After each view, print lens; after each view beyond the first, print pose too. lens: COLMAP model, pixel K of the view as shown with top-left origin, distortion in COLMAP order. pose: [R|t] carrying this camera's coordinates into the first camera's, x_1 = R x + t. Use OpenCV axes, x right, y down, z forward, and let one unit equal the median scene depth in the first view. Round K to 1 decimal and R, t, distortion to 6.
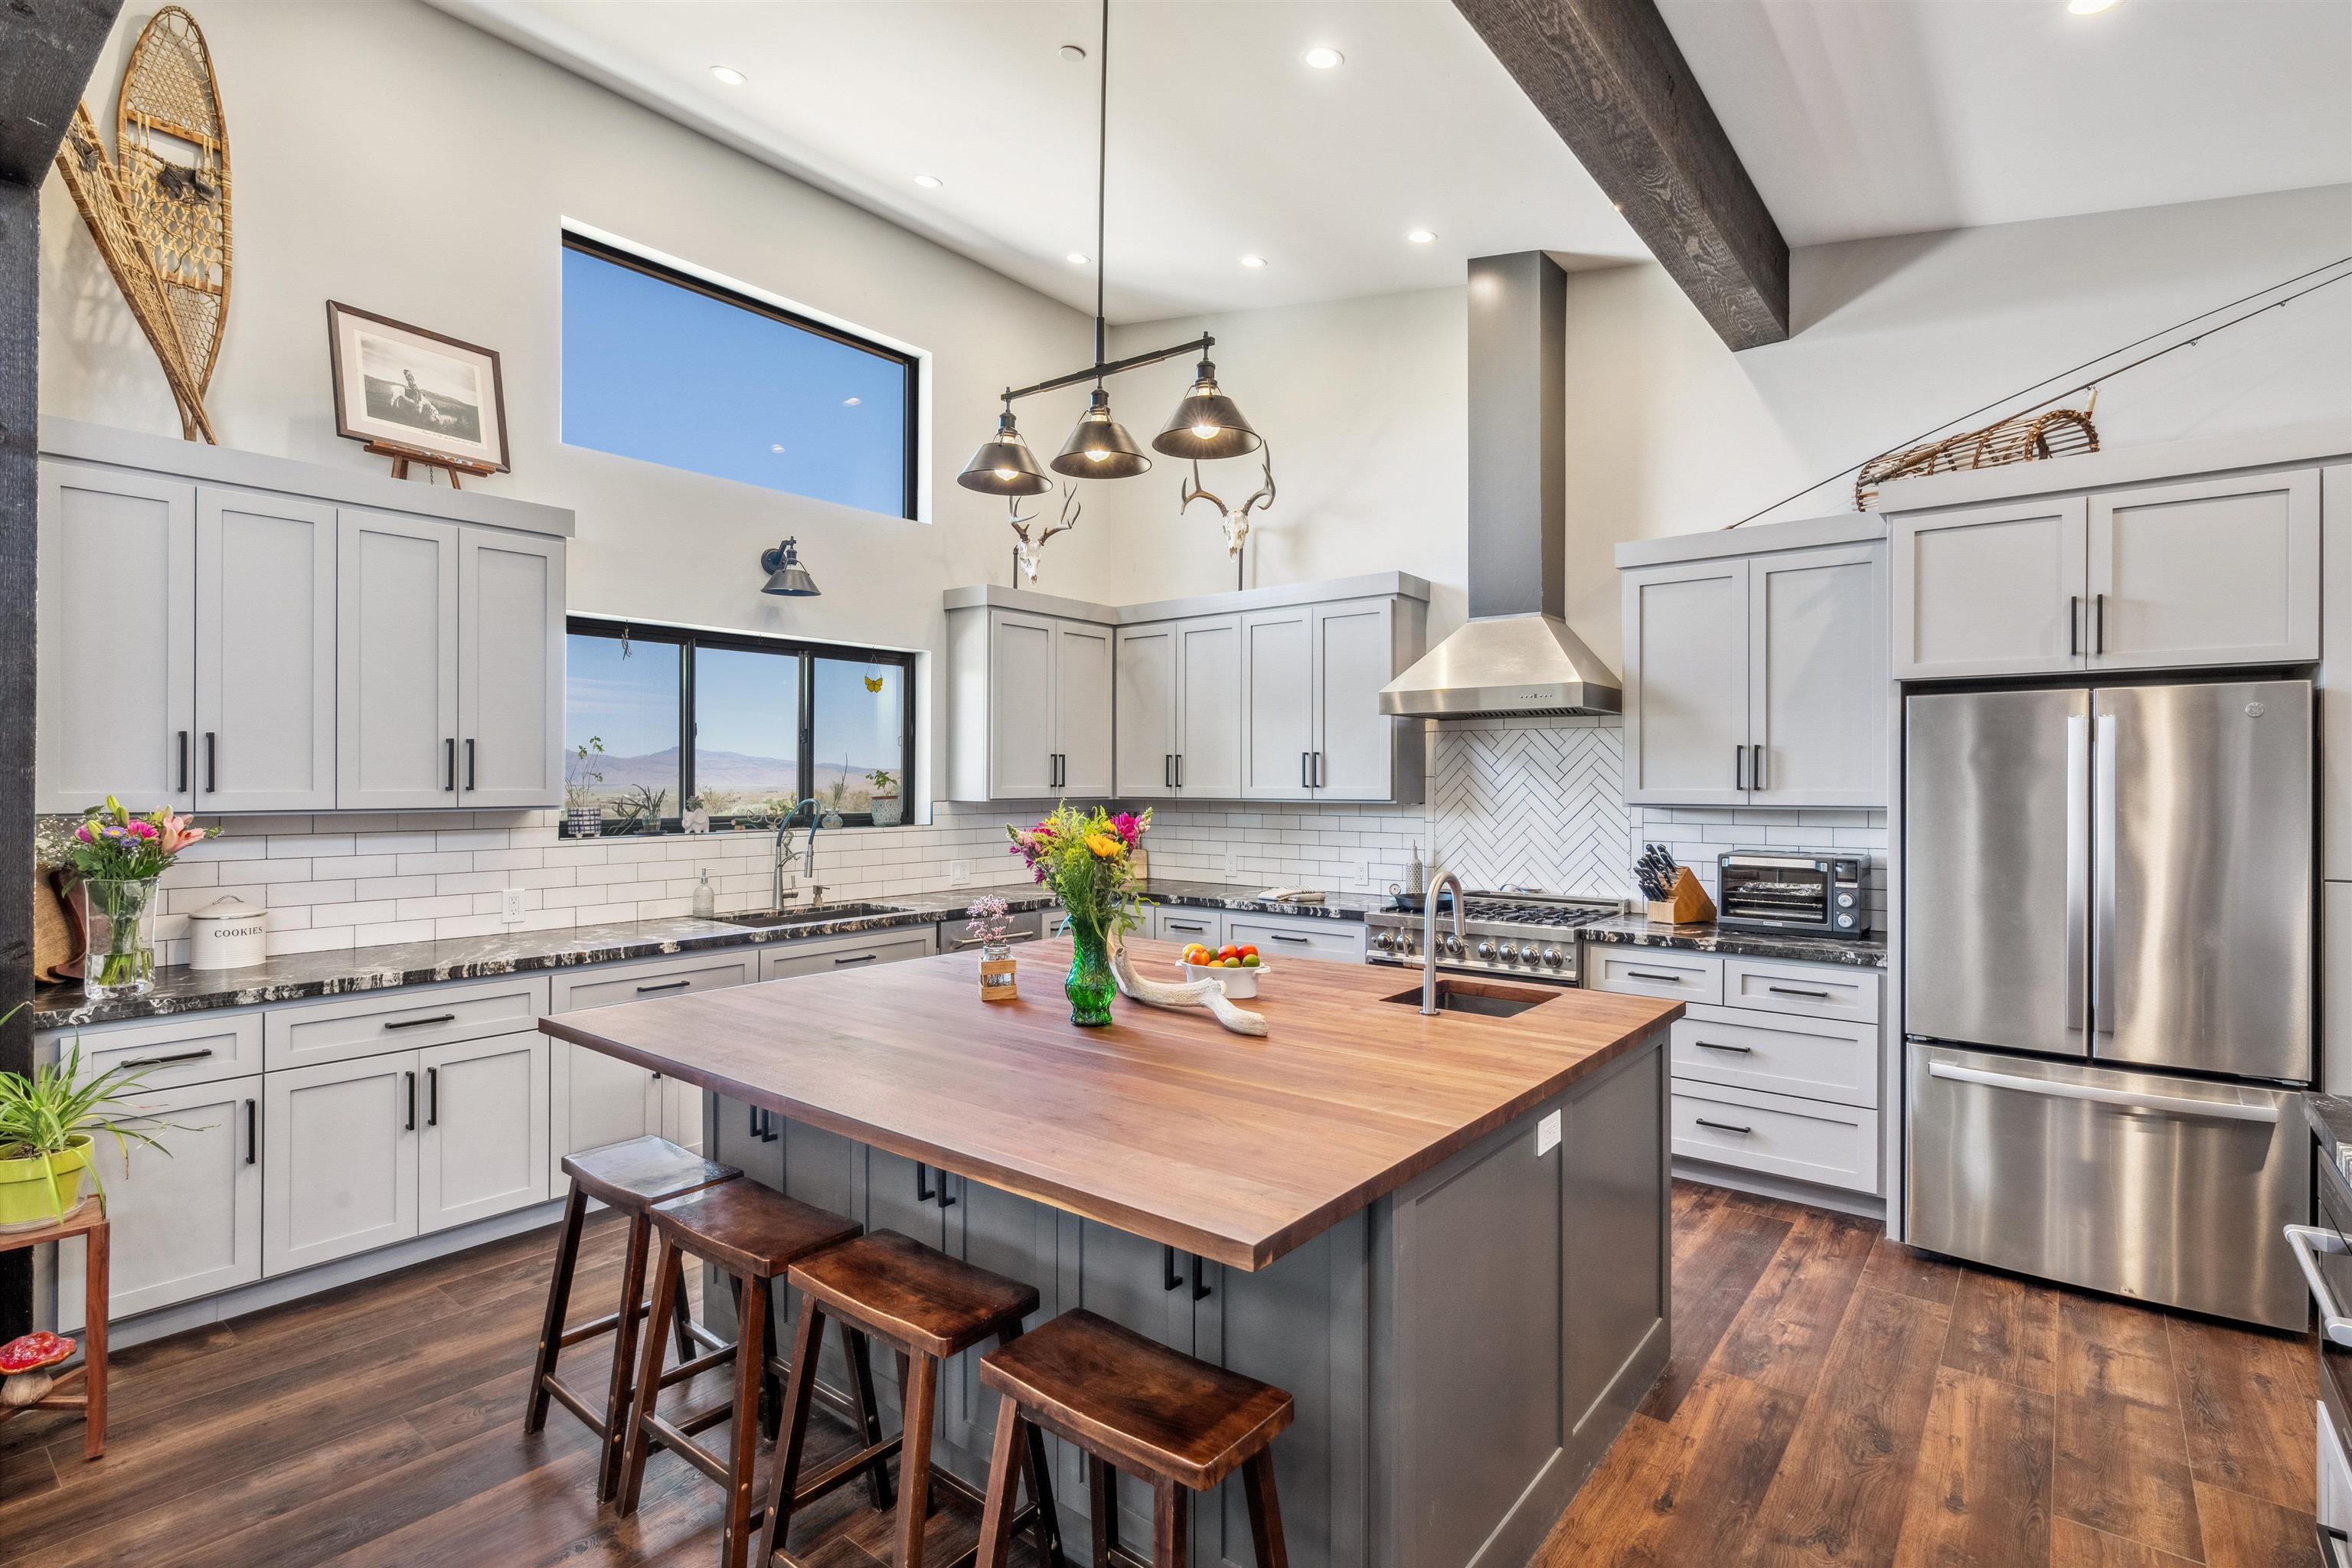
lens RADIAL K [[1128.2, 0, 1176.0], [0, 1128.2, 784.0], [0, 0, 1]] dist [0.000680, 0.000345]
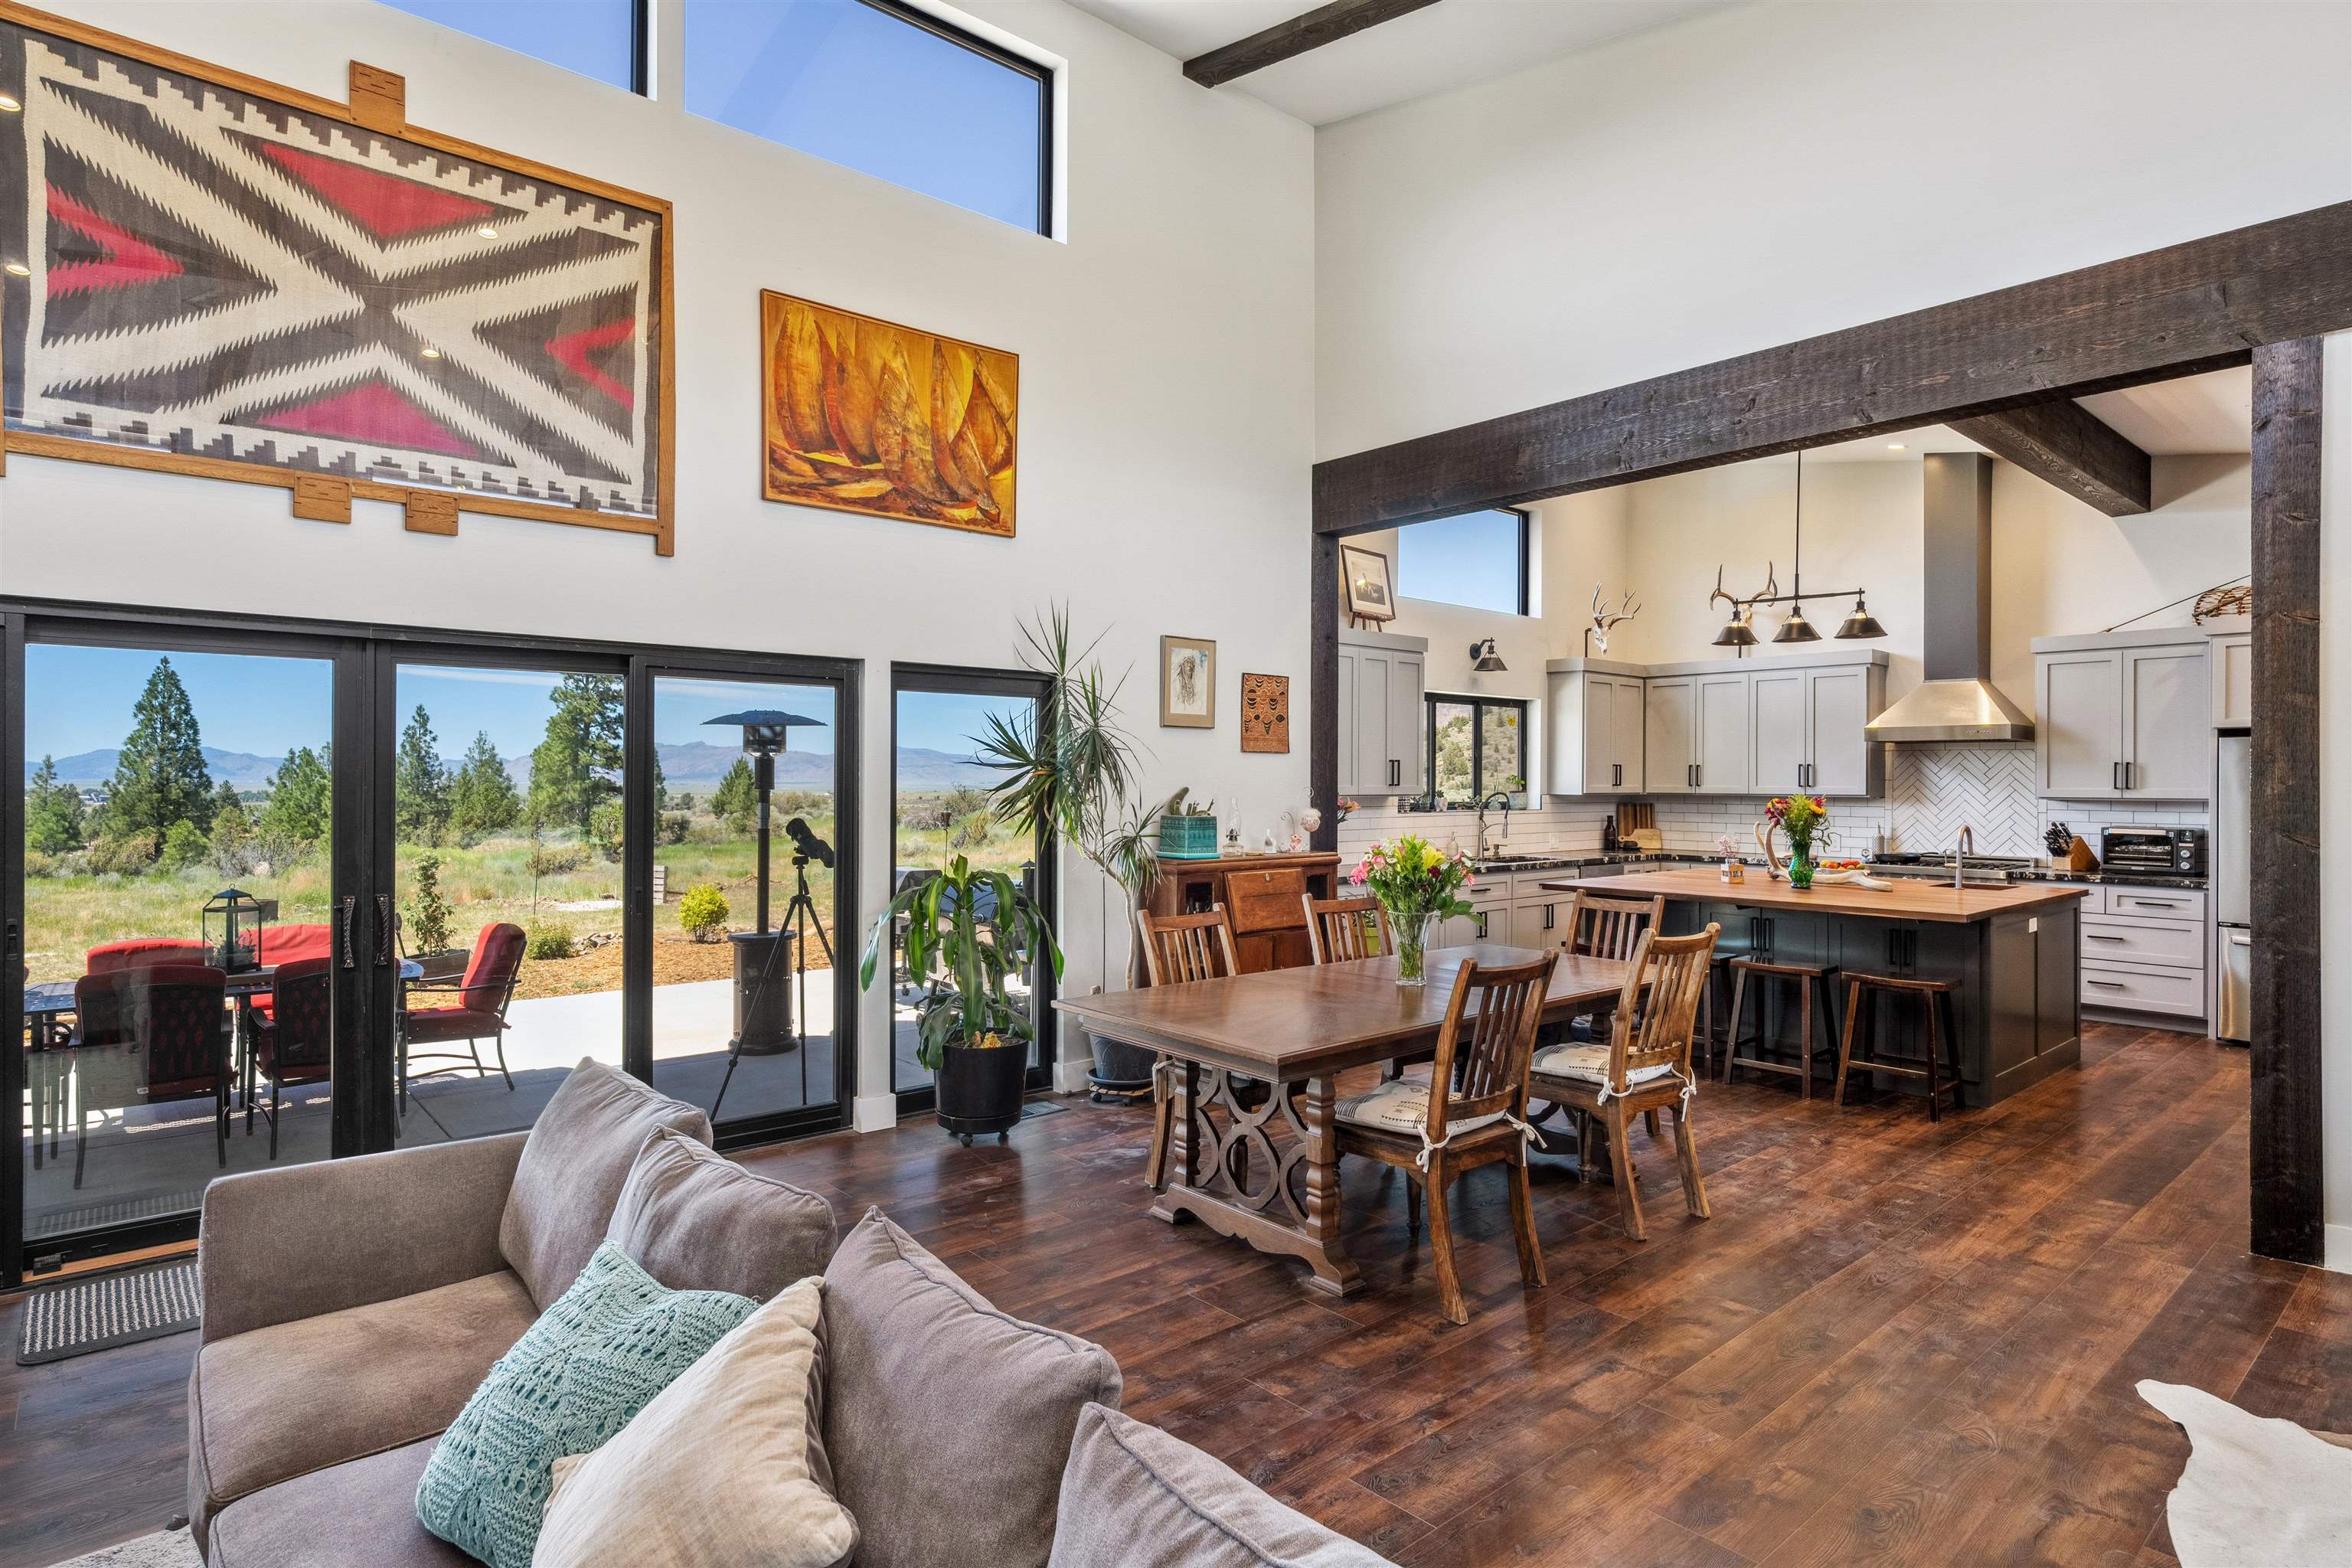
lens RADIAL K [[1233.0, 0, 1174.2], [0, 1233.0, 782.4], [0, 0, 1]] dist [-0.002402, 0.002032]
pose [[0.983358, 0.003930, -0.181633, -0.470511], [-0.004086, 0.999992, -0.000485, 0.001542], [0.181630, 0.001219, 0.983366, -0.911279]]
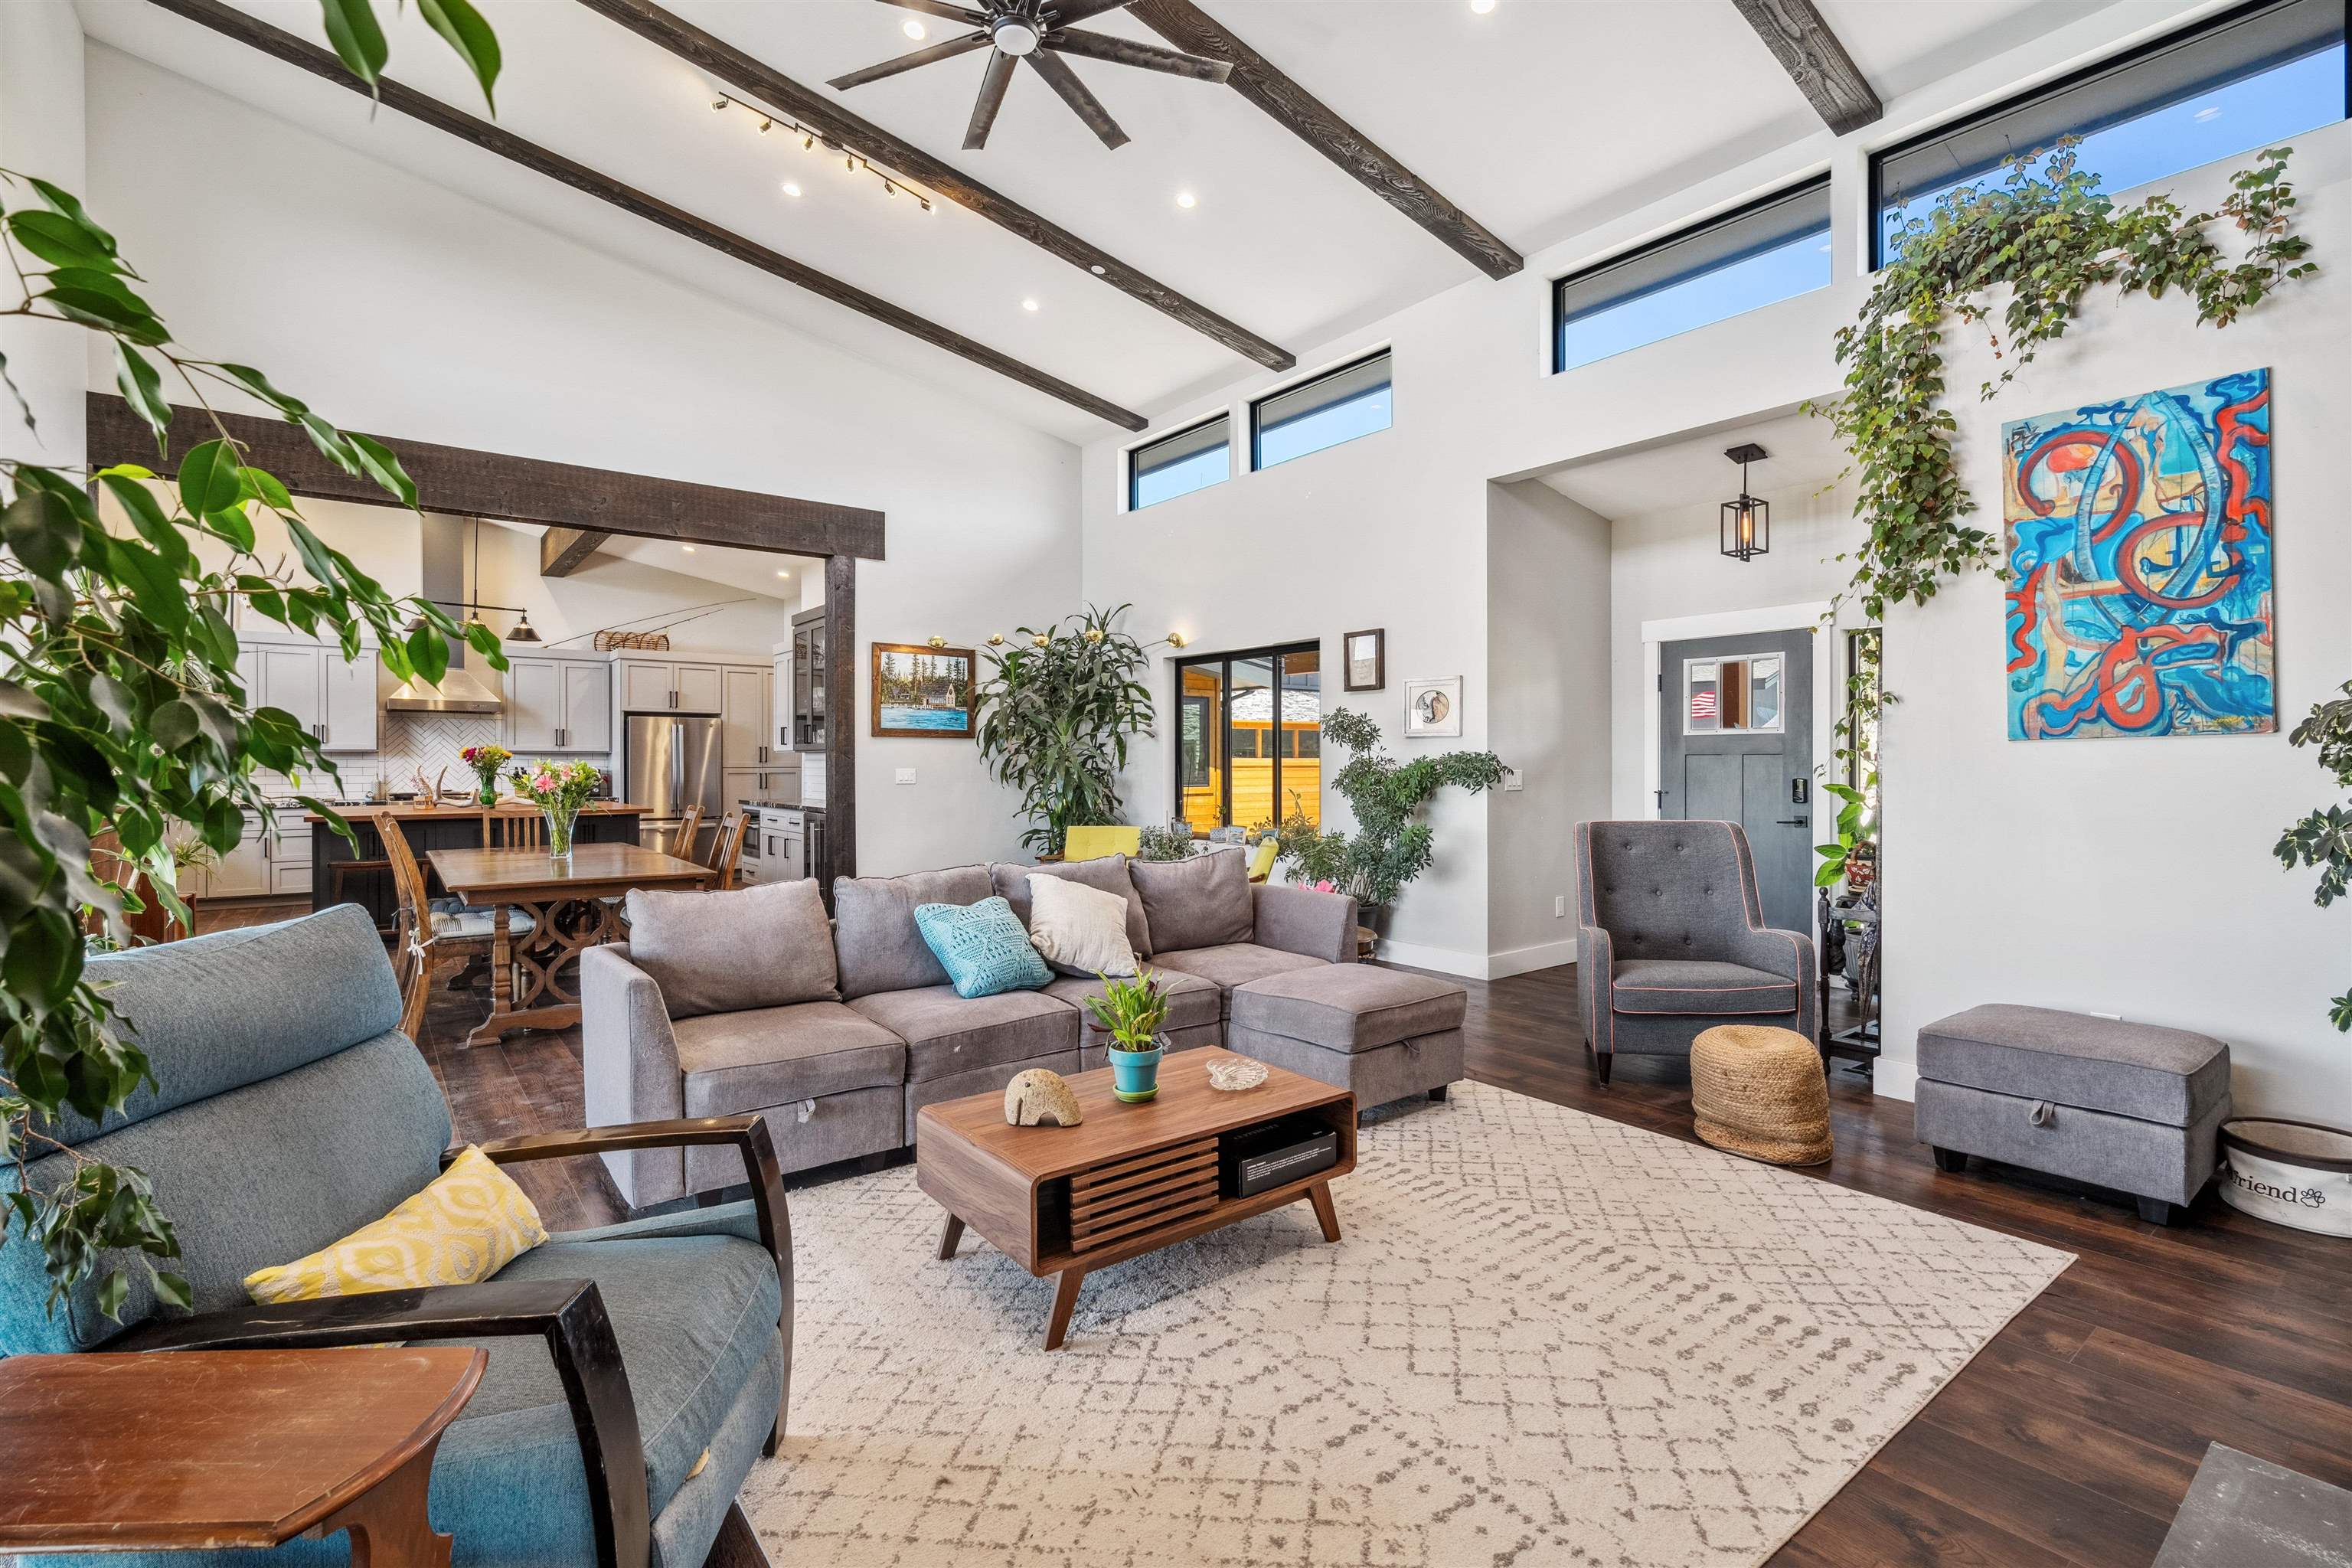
lens RADIAL K [[1066.6, 0, 1183.5], [0, 1066.6, 770.8], [0, 0, 1]] dist [-0.006116, 0.000166]
pose [[0.233790, -0.007768, 0.972256, -1.420653], [0.003215, 0.999969, 0.007216, 0.045140], [-0.972282, 0.001439, 0.233808, -0.923328]]
